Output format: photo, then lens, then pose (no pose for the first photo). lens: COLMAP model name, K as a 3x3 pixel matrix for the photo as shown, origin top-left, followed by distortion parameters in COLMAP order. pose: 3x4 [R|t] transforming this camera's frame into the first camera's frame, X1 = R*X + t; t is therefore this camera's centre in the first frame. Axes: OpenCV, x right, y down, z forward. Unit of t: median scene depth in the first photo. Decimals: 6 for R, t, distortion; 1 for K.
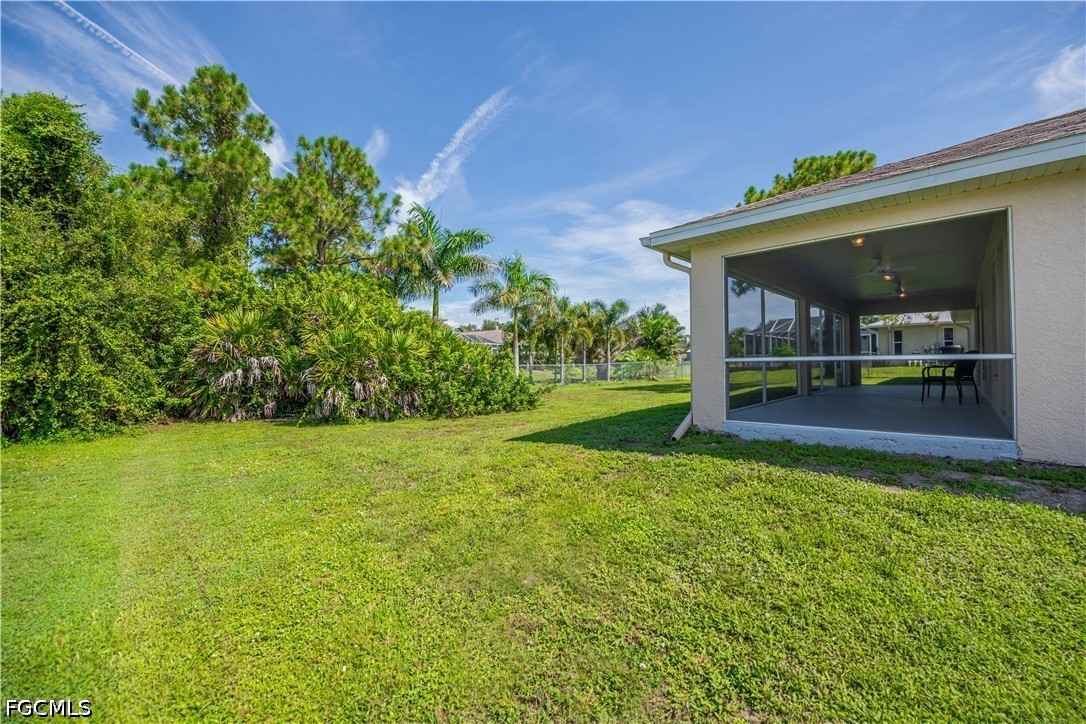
lens RADIAL K [[426.7, 0, 552.0], [0, 426.7, 357.6], [0, 0, 1]] dist [0.003808, 0.000223]
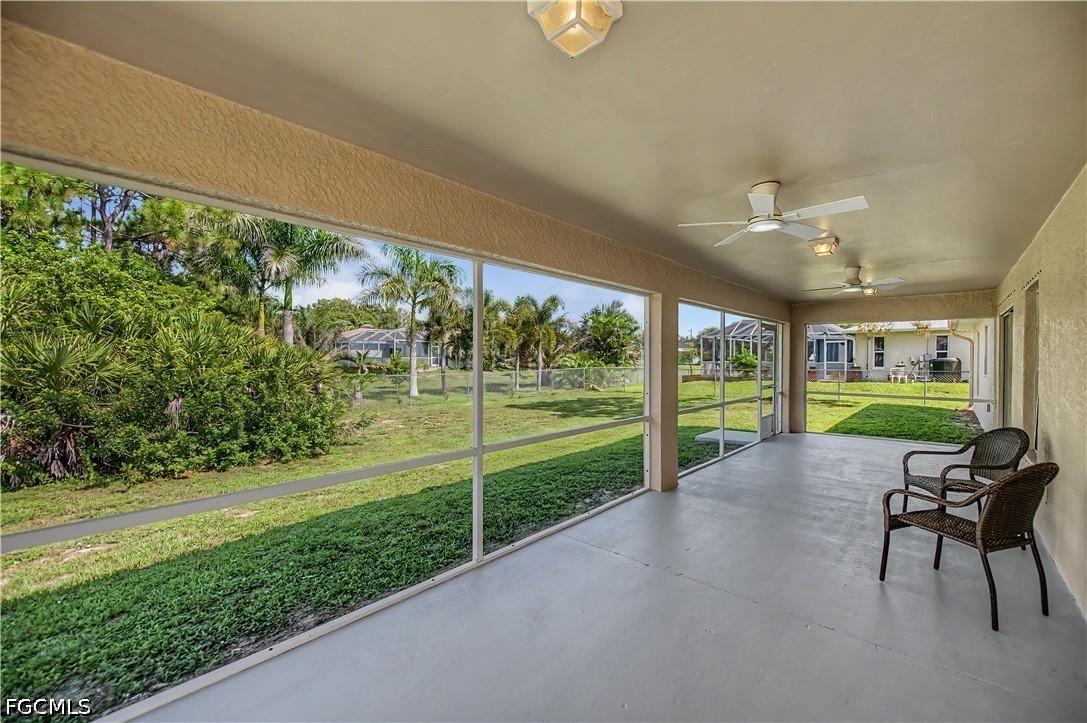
lens RADIAL K [[427.1, 0, 538.6], [0, 427.1, 366.8], [0, 0, 1]] dist [0.003808, 0.000223]
pose [[0.999926, 0.011888, -0.002599, 0.138787], [-0.011795, 0.999380, 0.033183, -0.021347], [0.002992, -0.033150, 0.999446, 0.154944]]
